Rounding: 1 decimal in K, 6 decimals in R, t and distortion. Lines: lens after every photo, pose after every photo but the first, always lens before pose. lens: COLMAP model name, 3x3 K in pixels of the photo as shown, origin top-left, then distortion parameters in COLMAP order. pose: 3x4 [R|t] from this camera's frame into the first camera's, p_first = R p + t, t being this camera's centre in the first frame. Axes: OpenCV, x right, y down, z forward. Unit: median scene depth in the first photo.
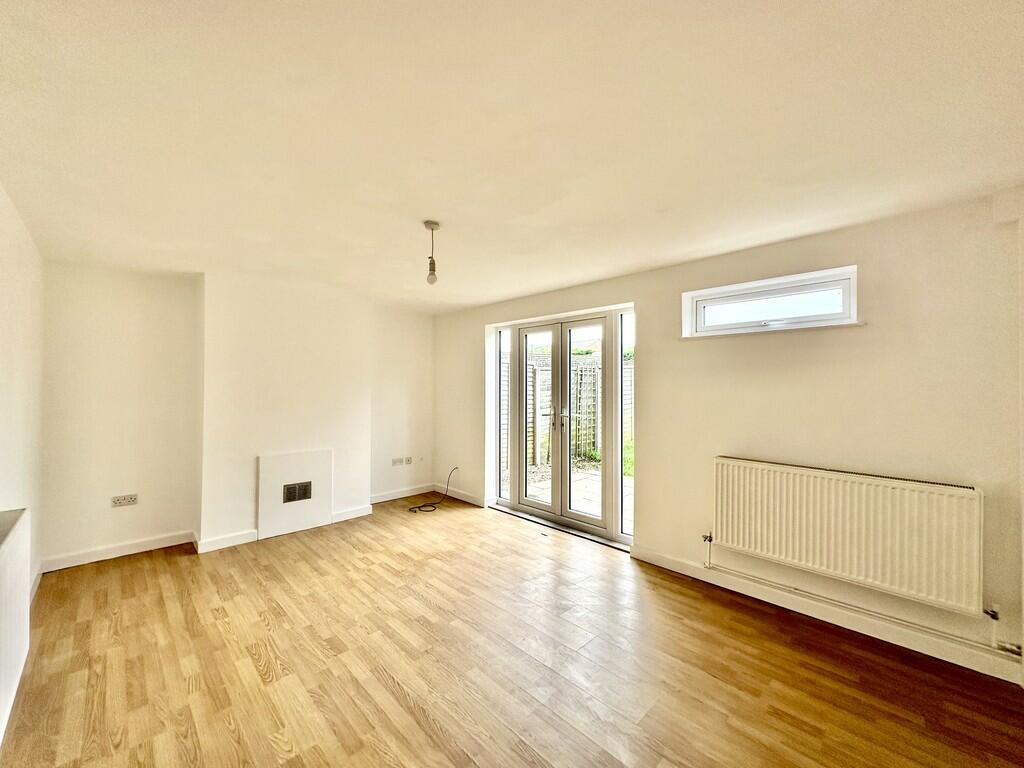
lens RADIAL K [[407.8, 0, 511.7], [0, 407.8, 385.6], [0, 0, 1]] dist [0.001233, 0.000826]
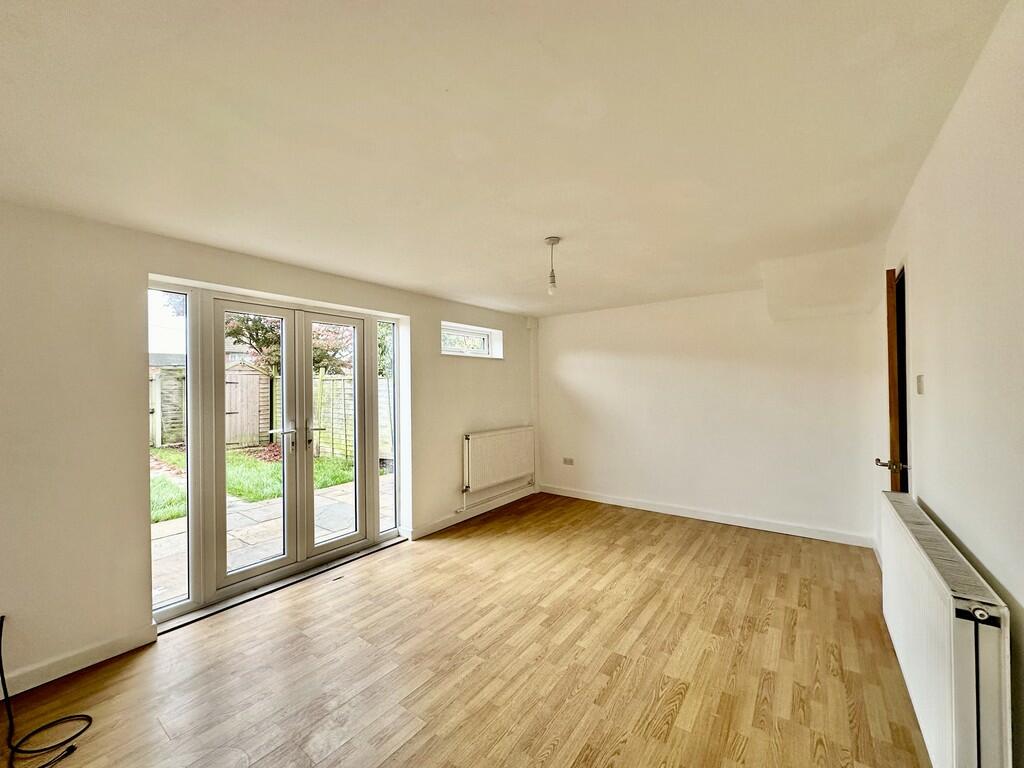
lens RADIAL K [[407.8, 0, 511.7], [0, 407.8, 385.6], [0, 0, 1]] dist [0.001233, 0.000826]
pose [[-0.158414, 0.002935, 0.987368, -1.244479], [0.010260, 0.999946, -0.001326, -0.011323], [-0.987319, 0.009920, -0.158436, 1.285612]]
